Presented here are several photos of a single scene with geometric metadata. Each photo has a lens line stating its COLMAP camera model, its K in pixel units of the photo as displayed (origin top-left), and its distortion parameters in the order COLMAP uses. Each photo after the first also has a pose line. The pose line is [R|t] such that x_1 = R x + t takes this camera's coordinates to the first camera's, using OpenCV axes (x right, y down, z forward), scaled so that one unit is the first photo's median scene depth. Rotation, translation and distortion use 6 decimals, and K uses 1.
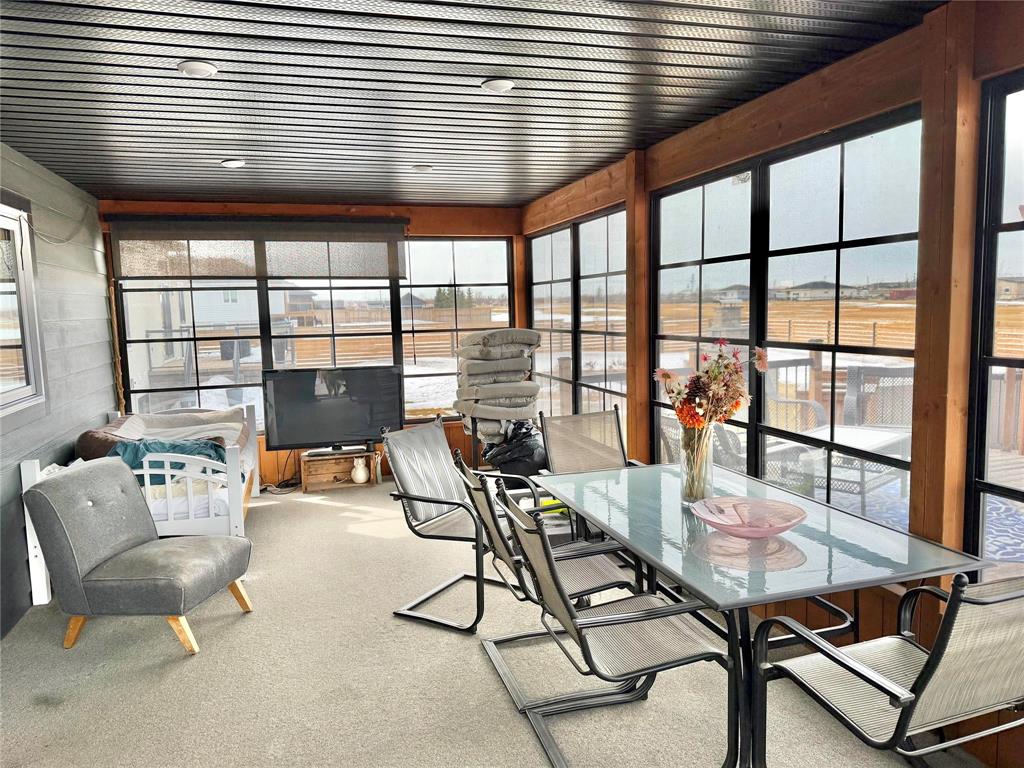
lens RADIAL K [[728.2, 0, 511.5], [0, 728.2, 382.4], [0, 0, 1]] dist [0.034057, -0.001830]
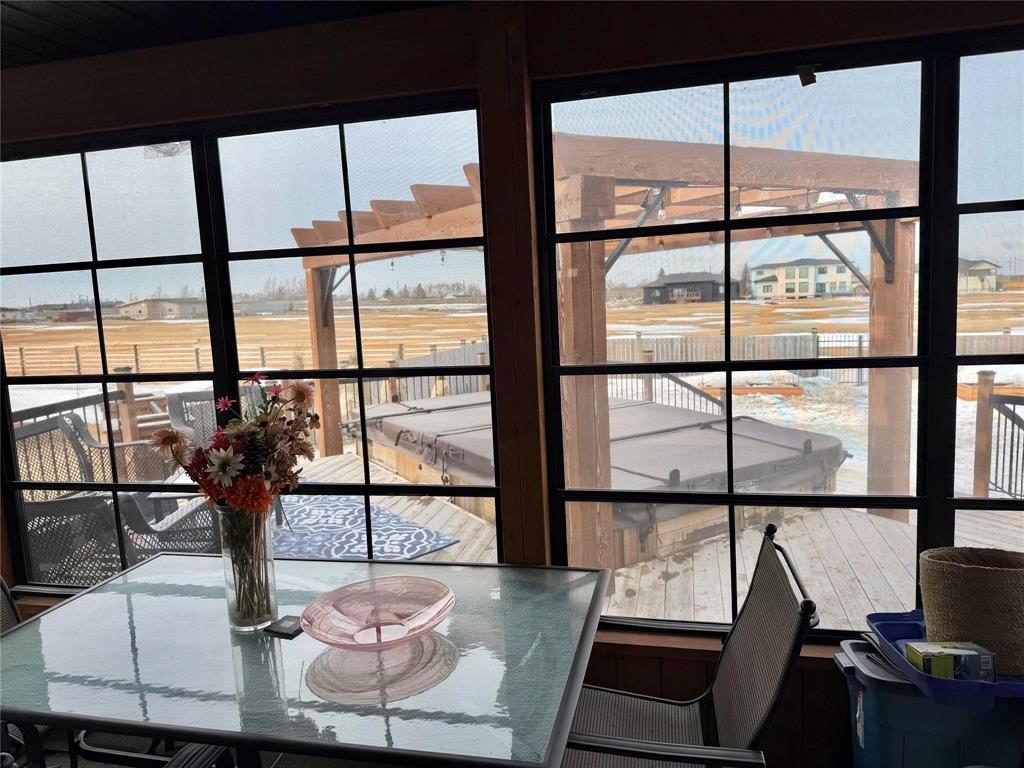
lens RADIAL K [[699.1, 0, 513.2], [0, 699.1, 388.1], [0, 0, 1]] dist [-0.000325, 0.000624]
pose [[0.516508, -0.101288, 0.850270, -0.096383], [0.120837, 0.991664, 0.044727, -0.030038], [-0.847713, 0.079643, 0.524442, 0.303193]]
